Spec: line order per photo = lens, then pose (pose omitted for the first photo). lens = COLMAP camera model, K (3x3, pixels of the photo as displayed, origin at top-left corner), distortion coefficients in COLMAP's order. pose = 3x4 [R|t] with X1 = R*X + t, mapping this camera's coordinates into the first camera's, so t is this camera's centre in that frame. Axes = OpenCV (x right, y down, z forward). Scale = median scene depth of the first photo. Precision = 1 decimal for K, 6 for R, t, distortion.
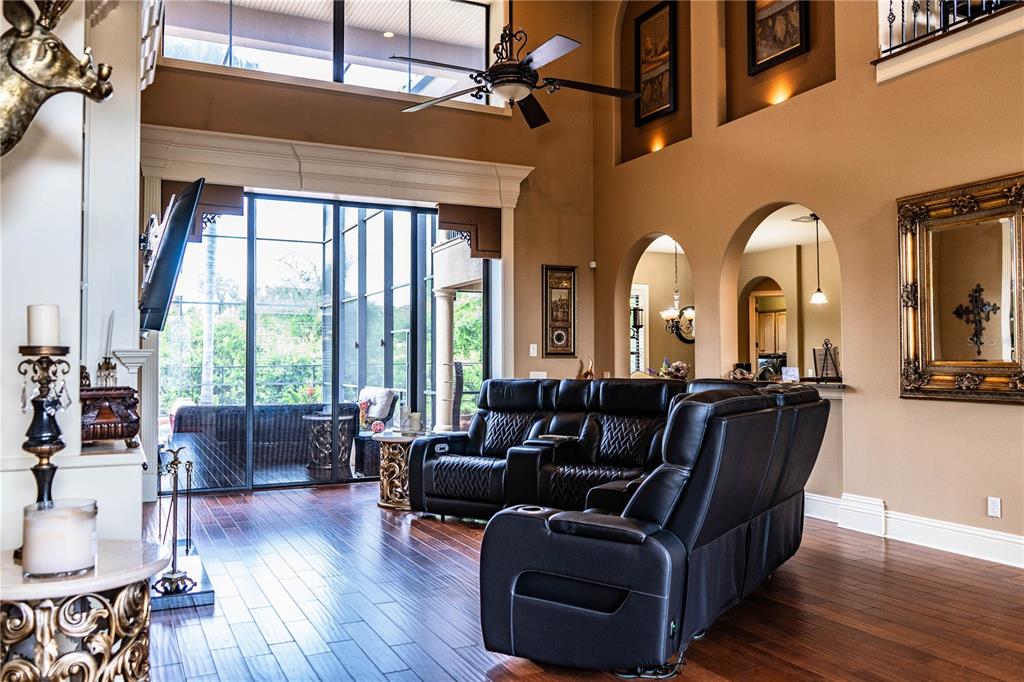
lens RADIAL K [[820.6, 0, 509.4], [0, 820.6, 337.8], [0, 0, 1]] dist [-0.001534, 0.003279]
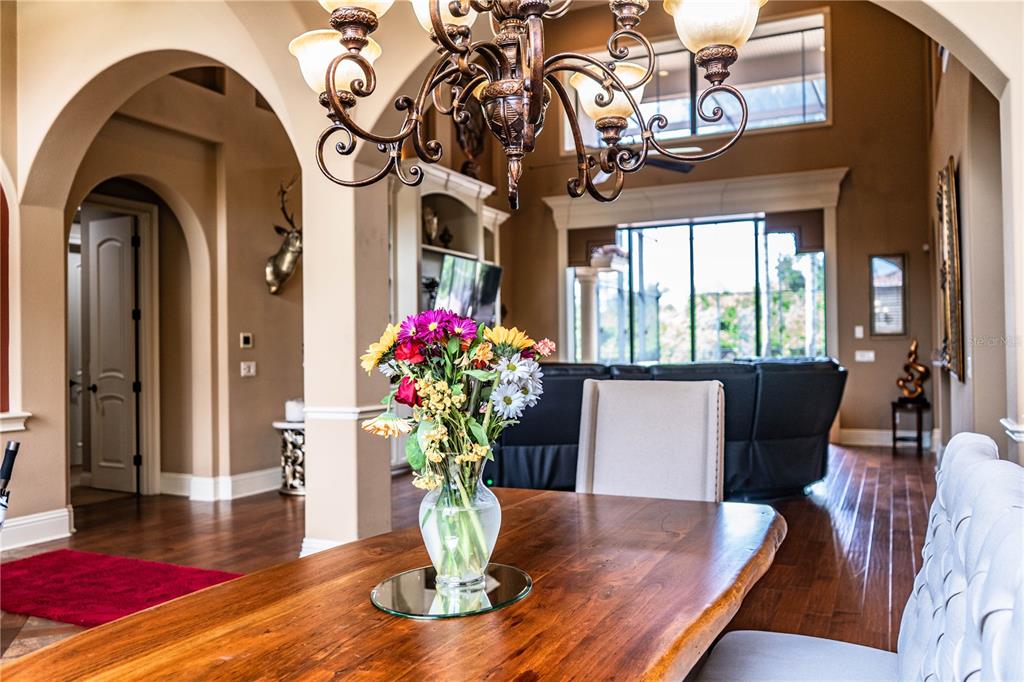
lens RADIAL K [[820.6, 0, 509.4], [0, 820.6, 337.8], [0, 0, 1]] dist [-0.001534, 0.003279]
pose [[0.631813, -0.020714, -0.774844, 0.768084], [0.039046, 0.999224, 0.005126, 0.000647], [0.774137, -0.033493, 0.632132, -0.083618]]
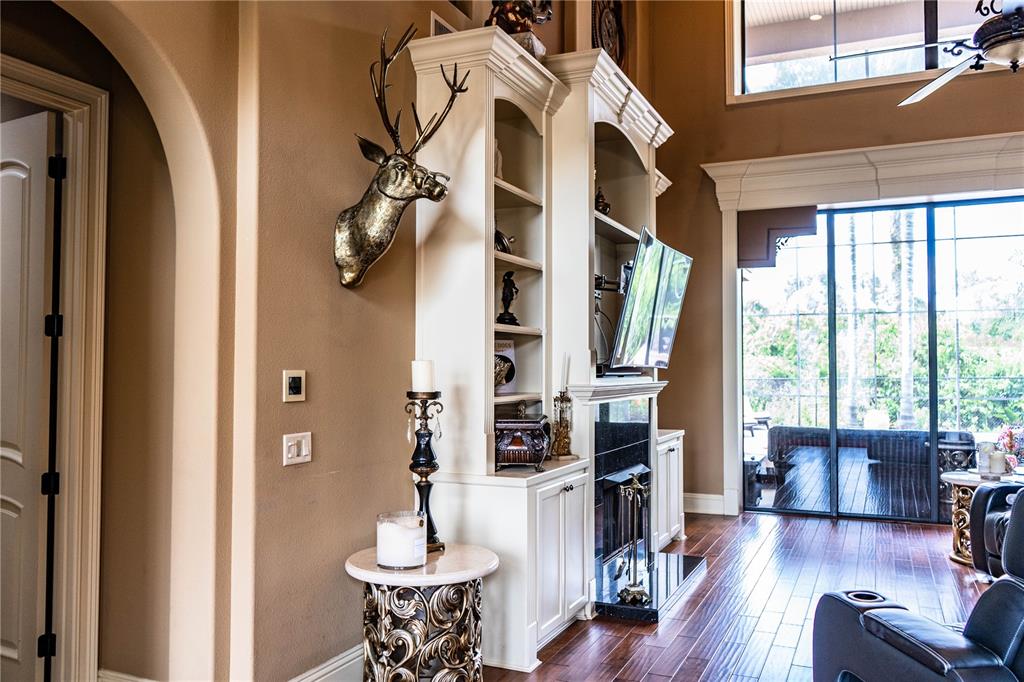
lens RADIAL K [[820.6, 0, 509.4], [0, 820.6, 337.8], [0, 0, 1]] dist [-0.001534, 0.003279]
pose [[0.643678, -0.026871, -0.764824, 0.208890], [0.021723, 0.999622, -0.016839, -0.020104], [0.764988, -0.005775, 0.644019, 0.100869]]
